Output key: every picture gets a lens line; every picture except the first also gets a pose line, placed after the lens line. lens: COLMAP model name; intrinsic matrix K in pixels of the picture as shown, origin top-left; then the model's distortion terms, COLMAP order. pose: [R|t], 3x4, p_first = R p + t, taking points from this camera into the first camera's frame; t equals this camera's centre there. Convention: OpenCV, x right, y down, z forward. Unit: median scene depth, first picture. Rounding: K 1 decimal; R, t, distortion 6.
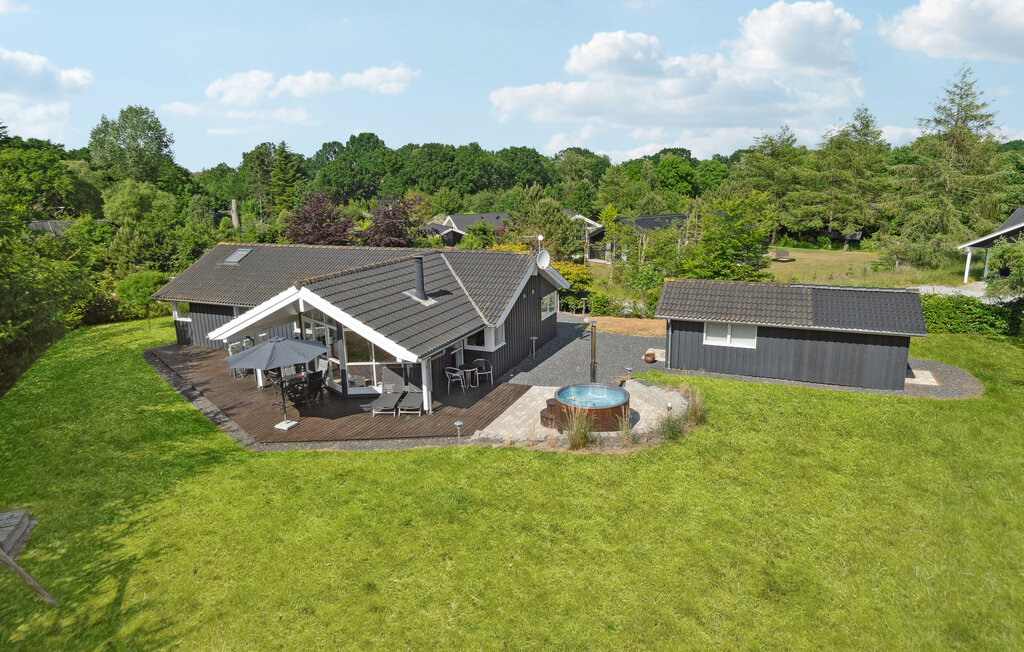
lens RADIAL K [[626.1, 0, 515.2], [0, 626.1, 323.0], [0, 0, 1]] dist [-0.003964, 0.004086]
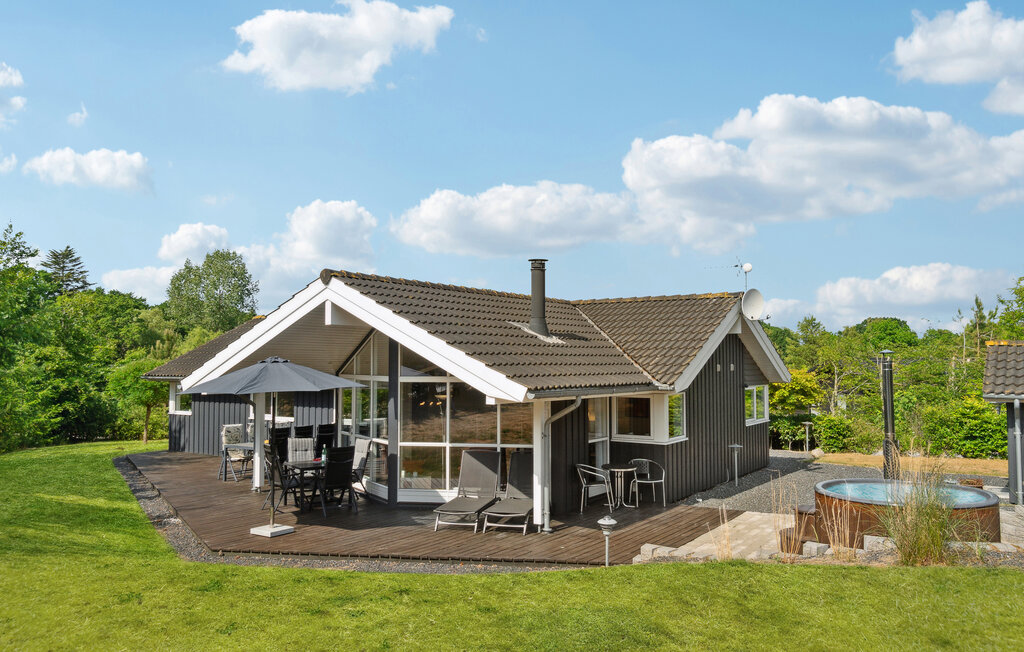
lens RADIAL K [[789.6, 0, 506.0], [0, 789.6, 323.2], [0, 0, 1]] dist [-0.002541, 0.000402]
pose [[0.981280, 0.009117, -0.192371, -0.042514], [-0.063300, 0.958650, -0.277457, 0.147519], [0.181887, 0.284440, 0.941282, 0.321162]]
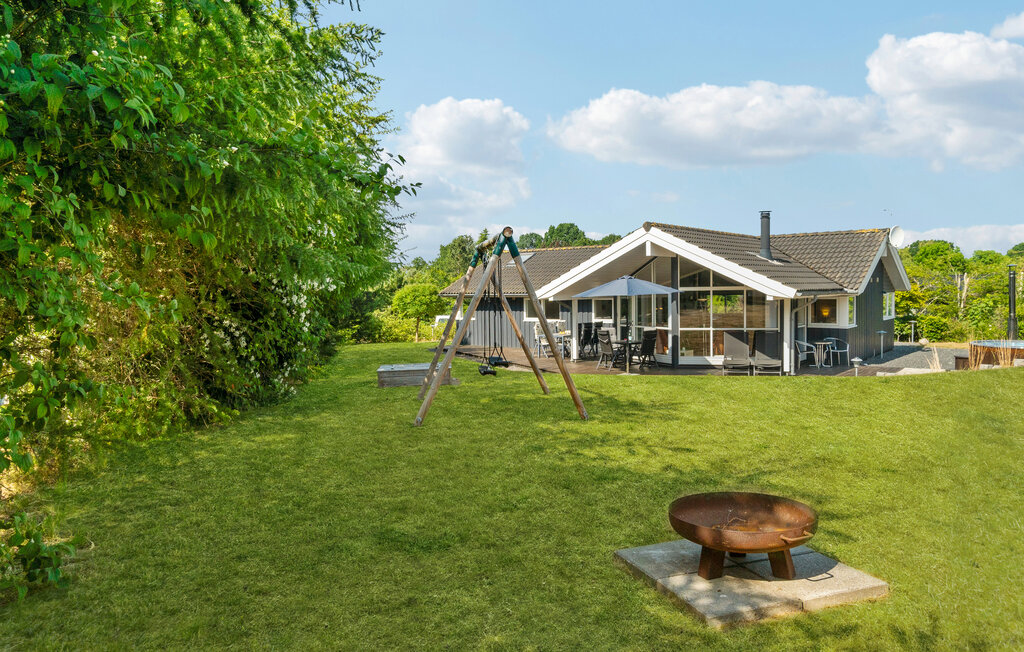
lens RADIAL K [[715.9, 0, 512.3], [0, 715.9, 324.4], [0, 0, 1]] dist [0.006413, 0.001915]
pose [[0.964819, 0.016975, -0.262368, -0.226051], [-0.064952, 0.982371, -0.175294, 0.247736], [0.254767, 0.186168, 0.948913, -0.031729]]
